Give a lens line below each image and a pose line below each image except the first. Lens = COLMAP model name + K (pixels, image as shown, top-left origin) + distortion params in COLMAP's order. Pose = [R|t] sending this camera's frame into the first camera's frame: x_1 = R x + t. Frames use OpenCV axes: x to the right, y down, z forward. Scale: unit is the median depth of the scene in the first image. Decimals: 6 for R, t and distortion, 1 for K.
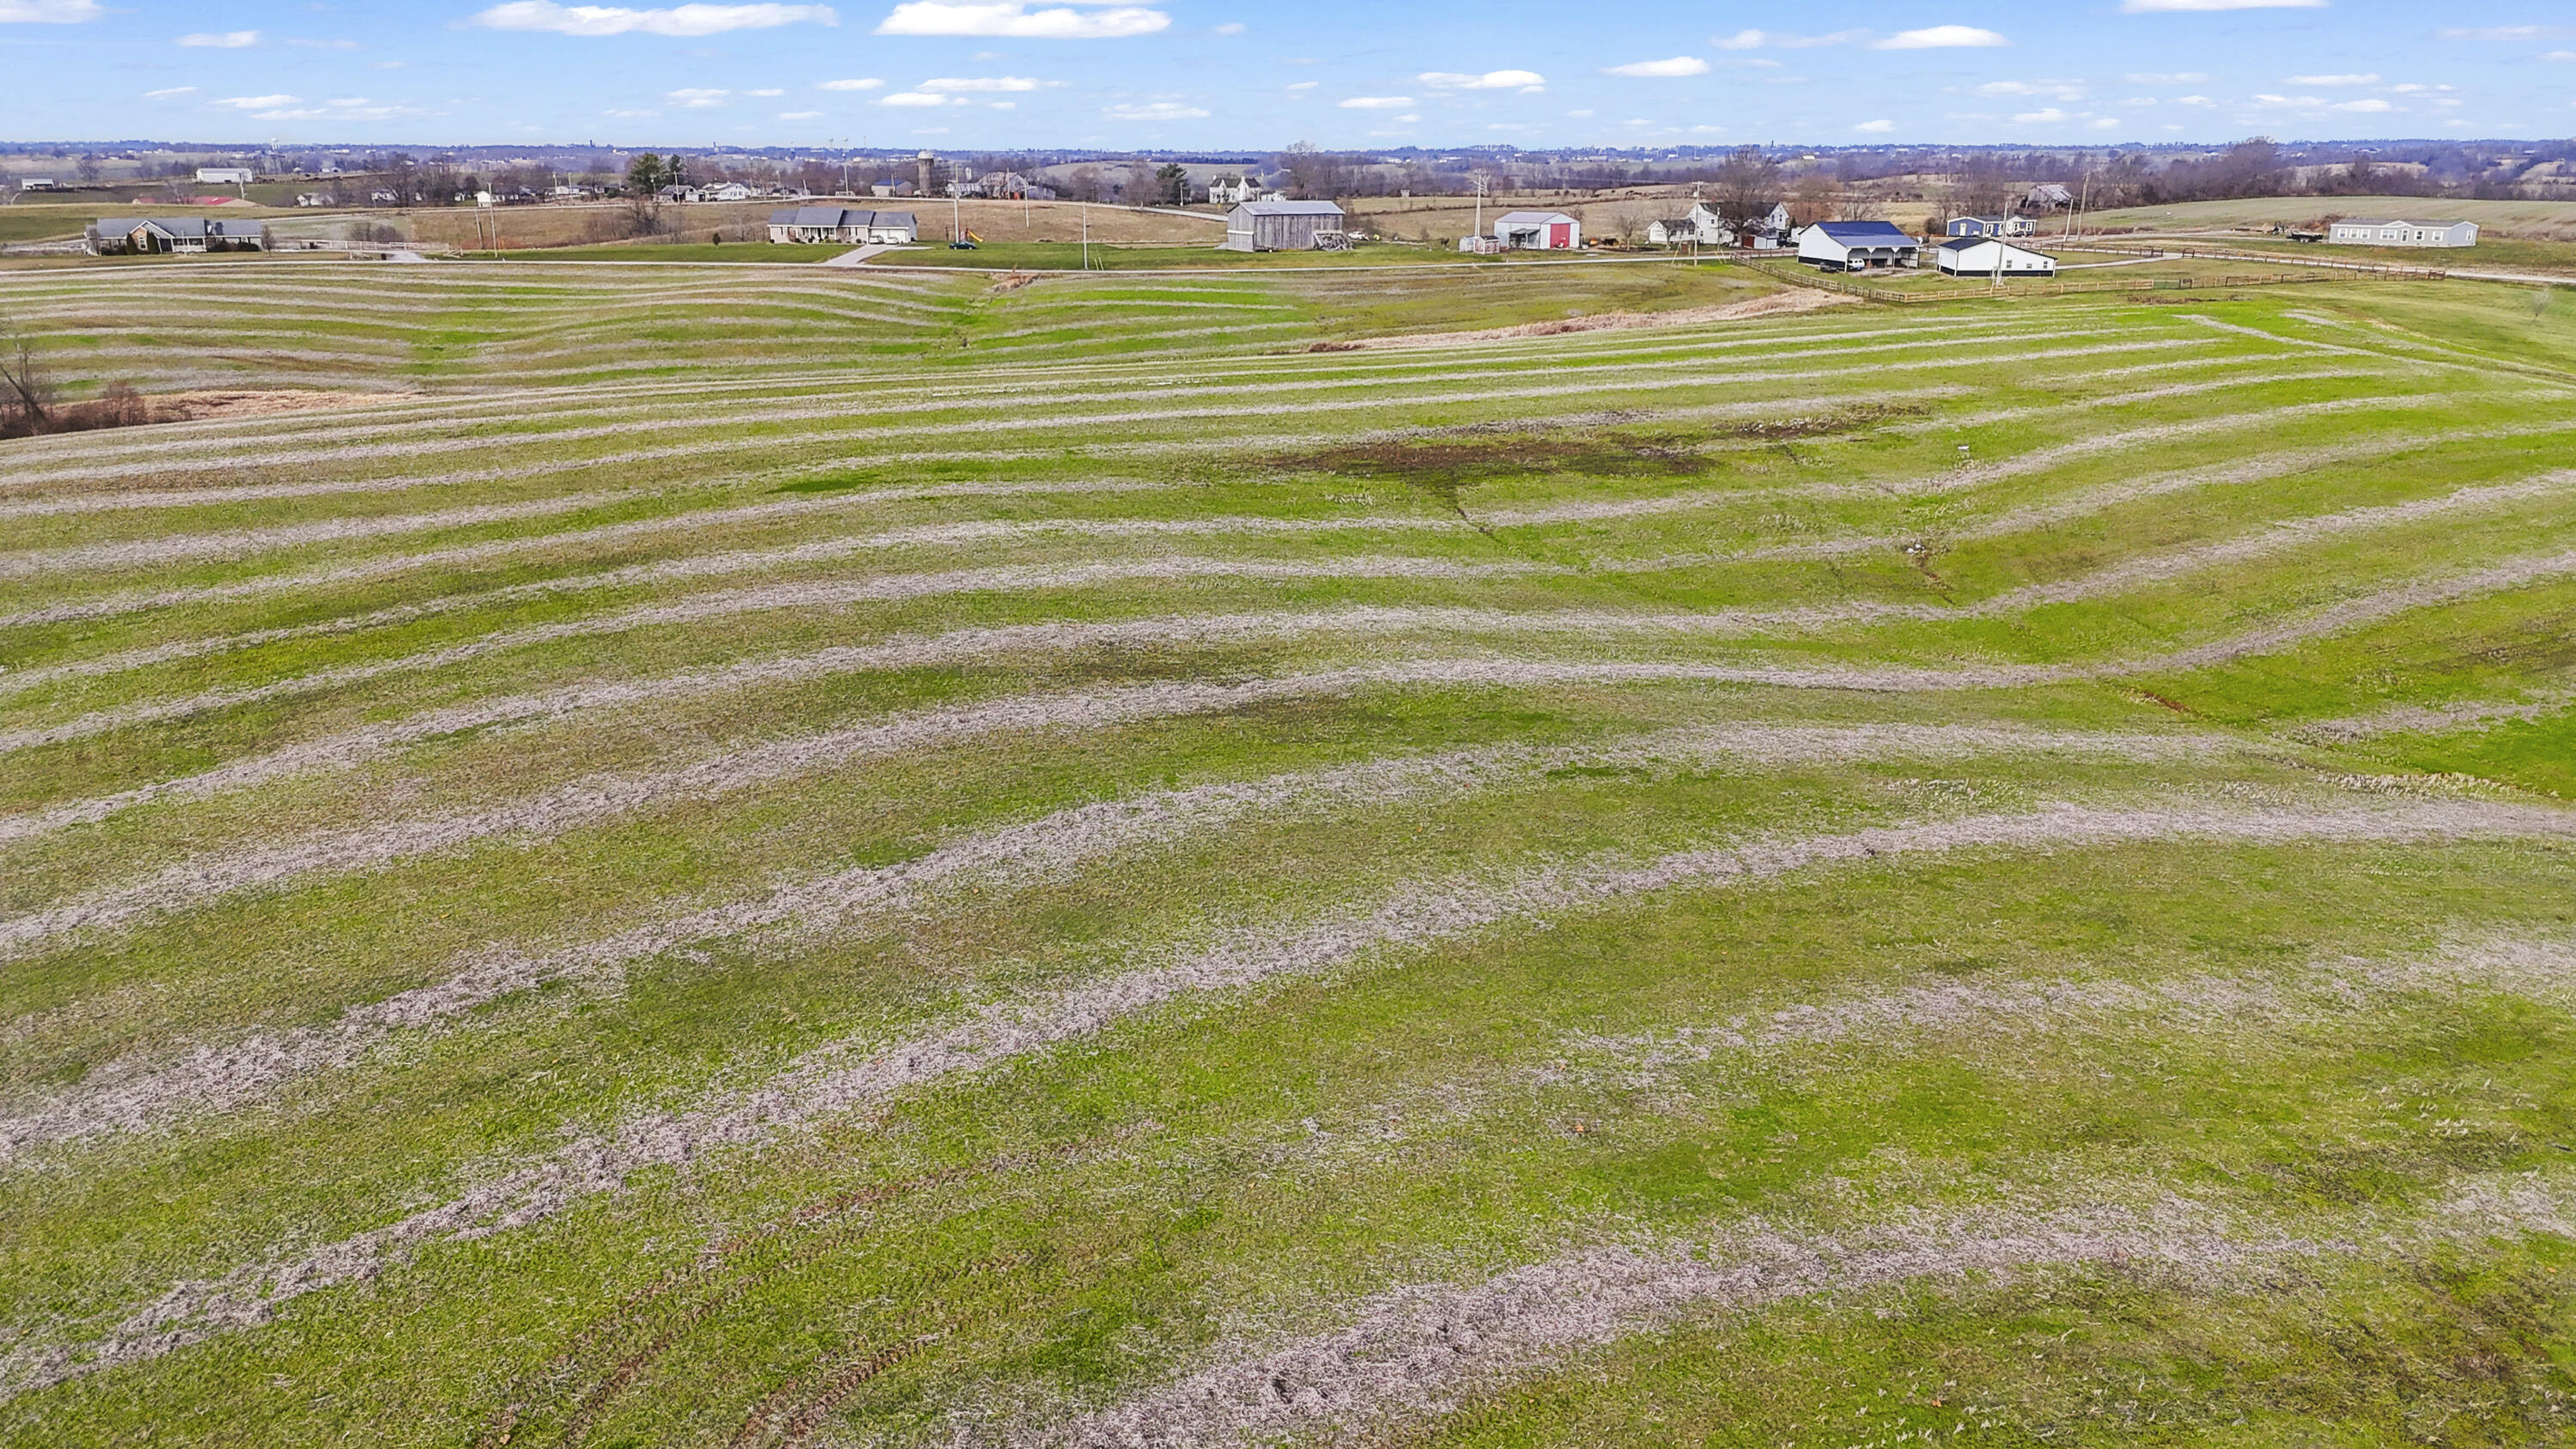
lens RADIAL K [[1884.6, 0, 1312.2], [0, 1884.6, 735.3], [0, 0, 1]] dist [0.063566, -0.047678]
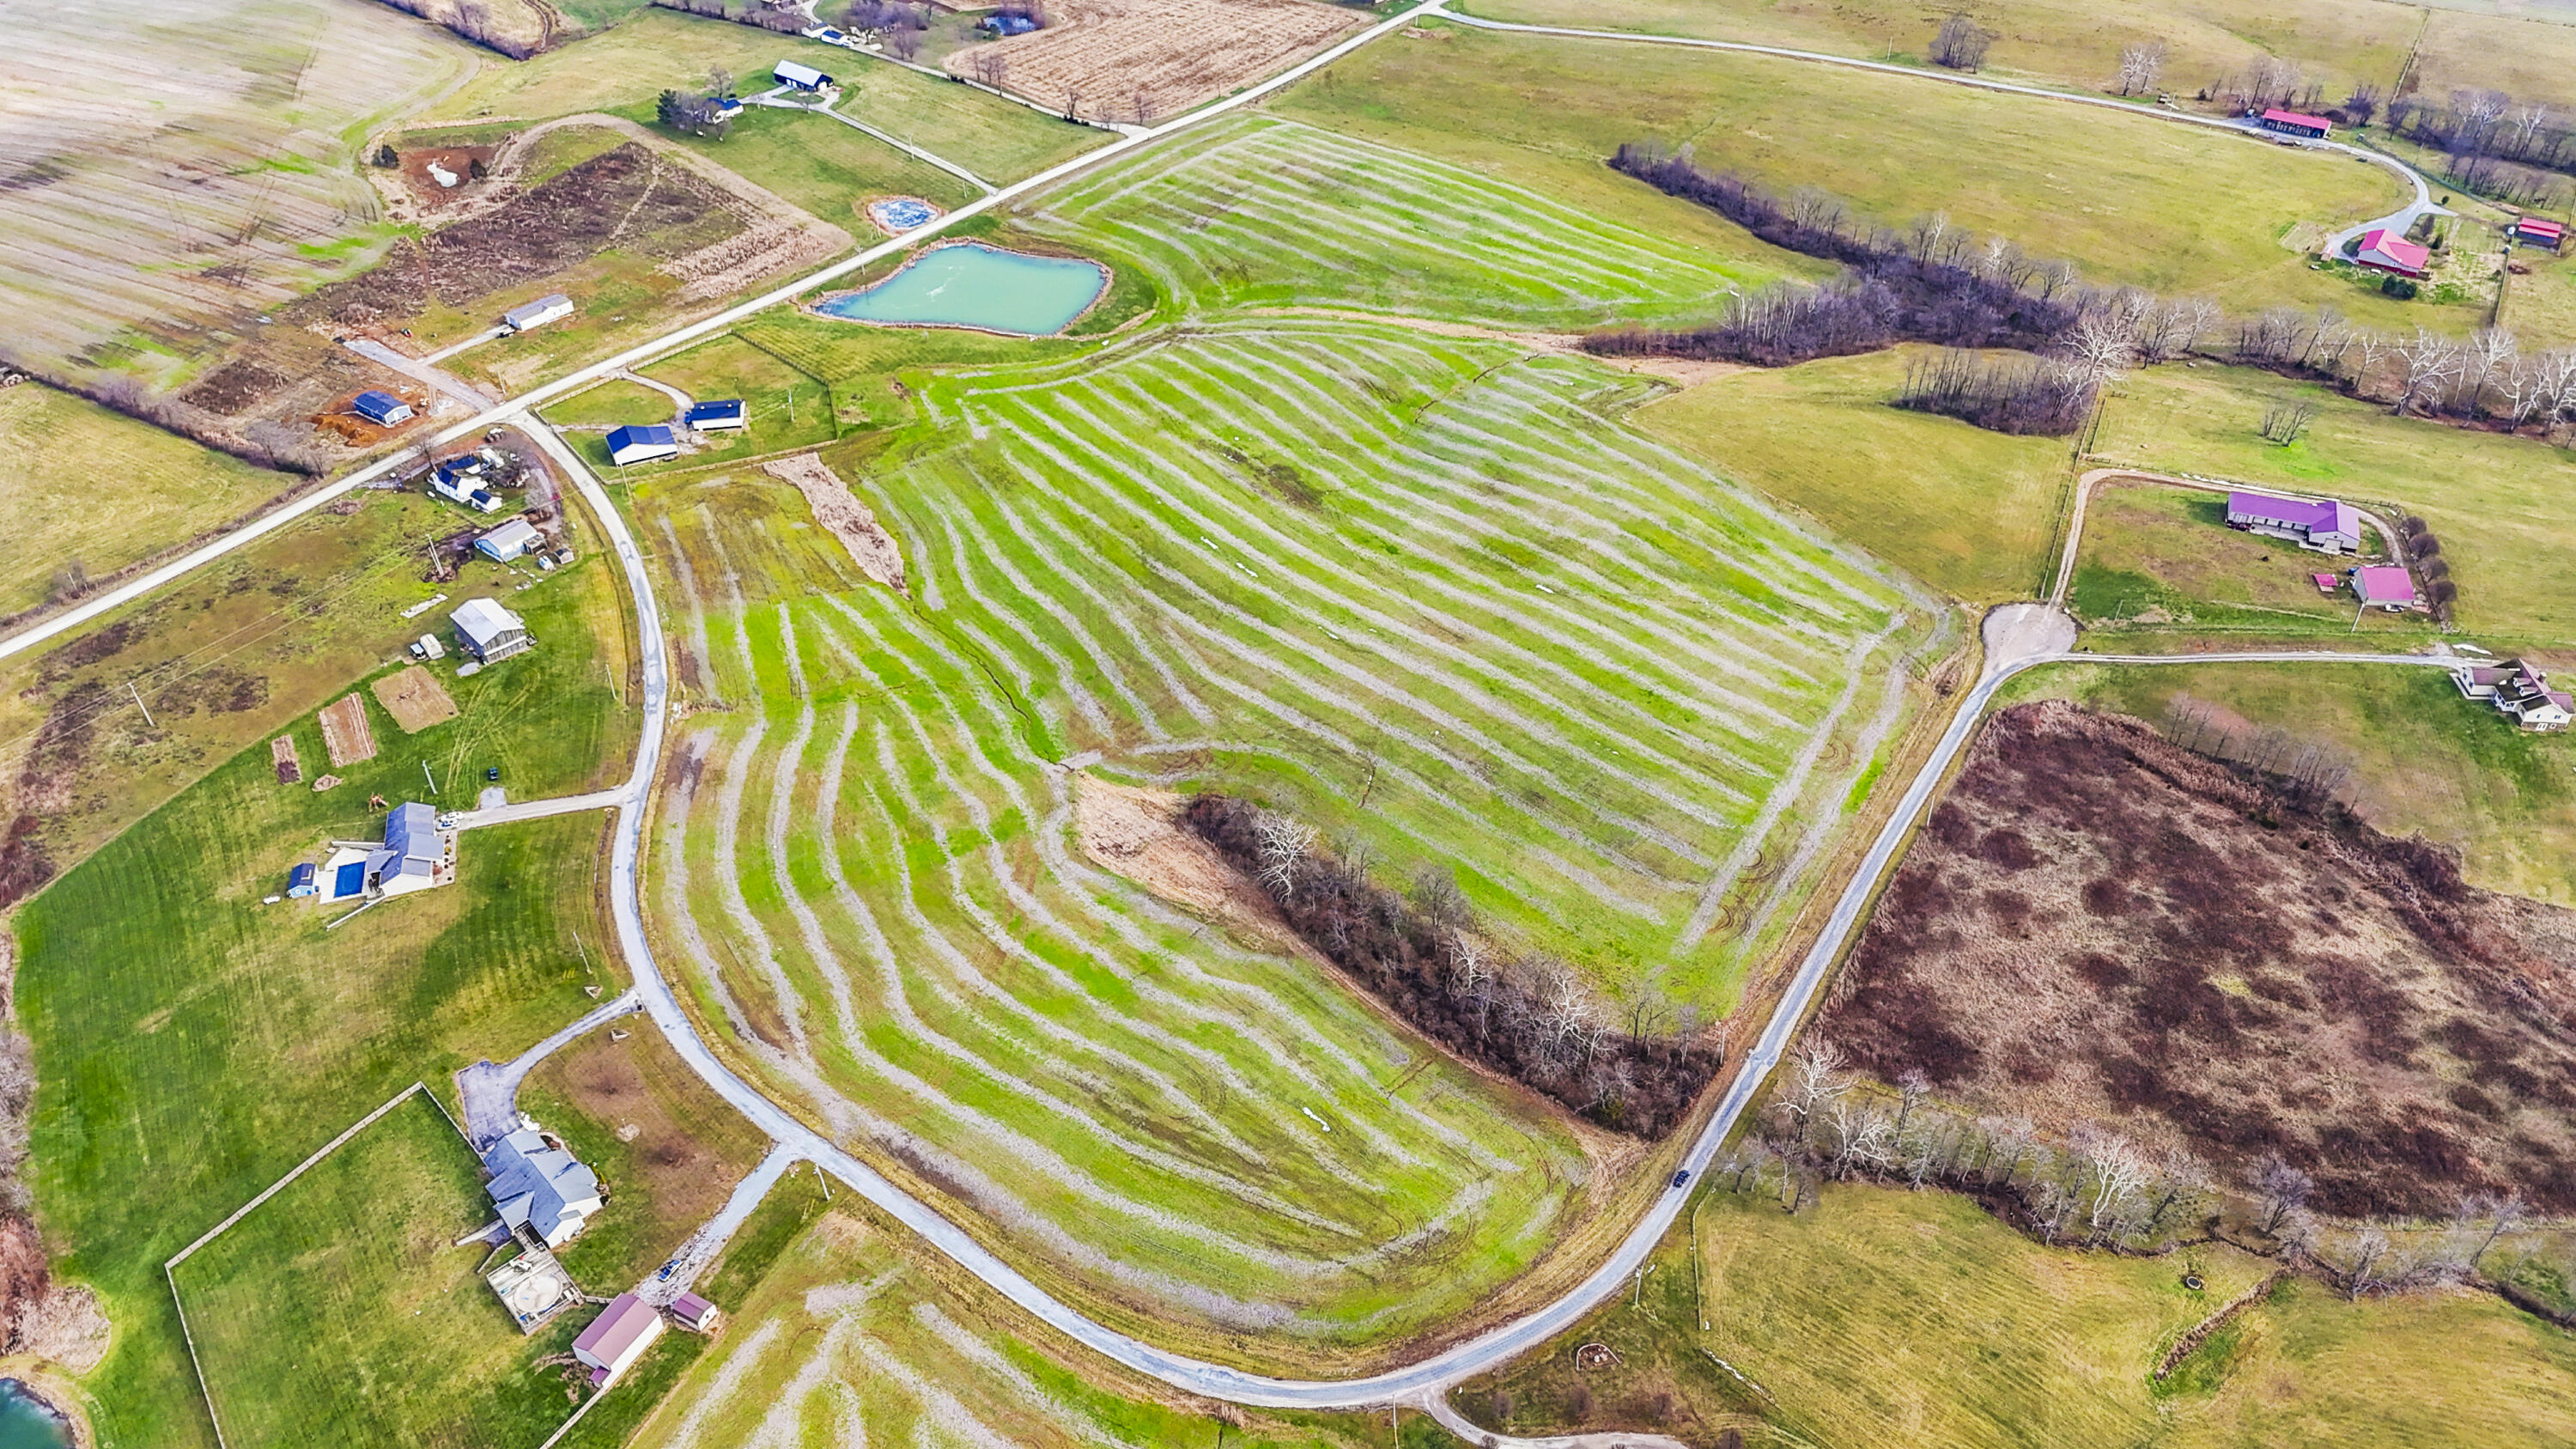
lens RADIAL K [[1884.6, 0, 1284.3], [0, 1884.6, 729.4], [0, 0, 1]] dist [0.063566, -0.047678]
pose [[-0.278789, -0.598468, 0.751074, -3.259341], [0.292655, 0.691940, 0.659979, -2.457346], [-0.914675, 0.403800, -0.017761, 1.226365]]
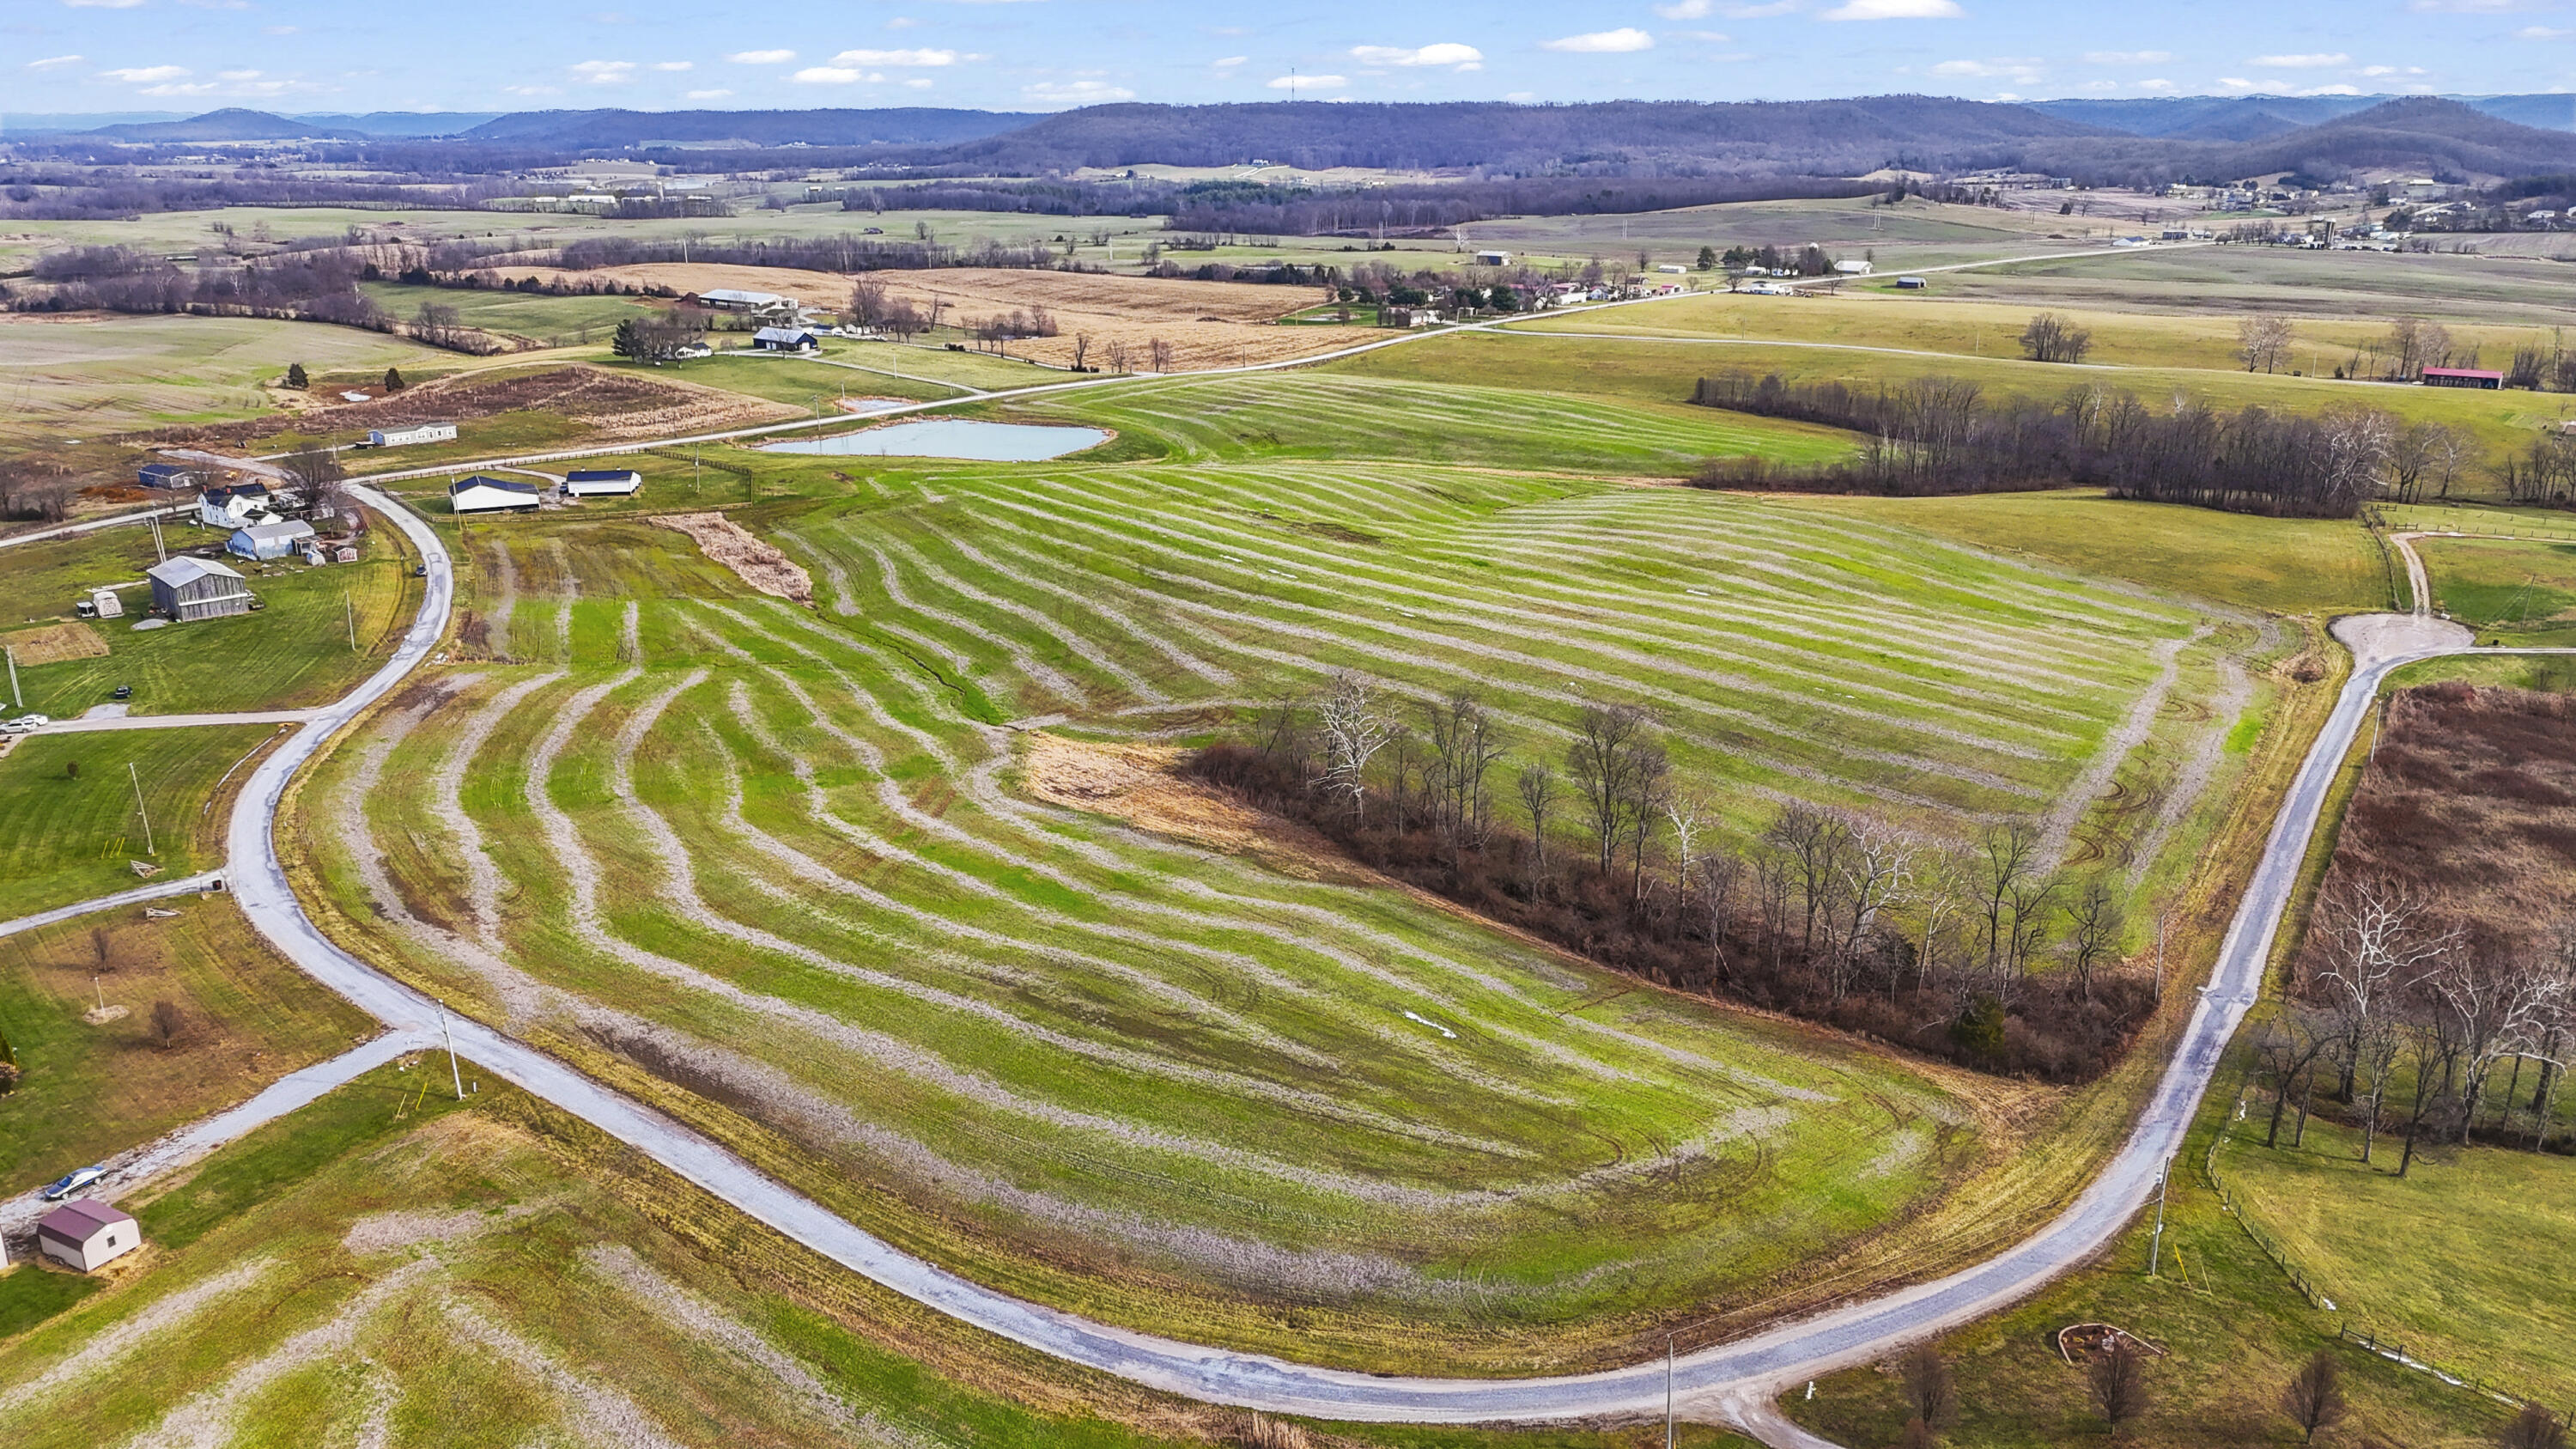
lens RADIAL K [[1884.6, 0, 1286.5], [0, 1884.6, 728.5], [0, 0, 1]] dist [0.063566, -0.047678]
pose [[-0.274330, -0.295896, 0.914980, -2.782173], [0.286095, 0.883286, 0.371423, -1.019250], [-0.918092, 0.363664, -0.157658, 1.609057]]
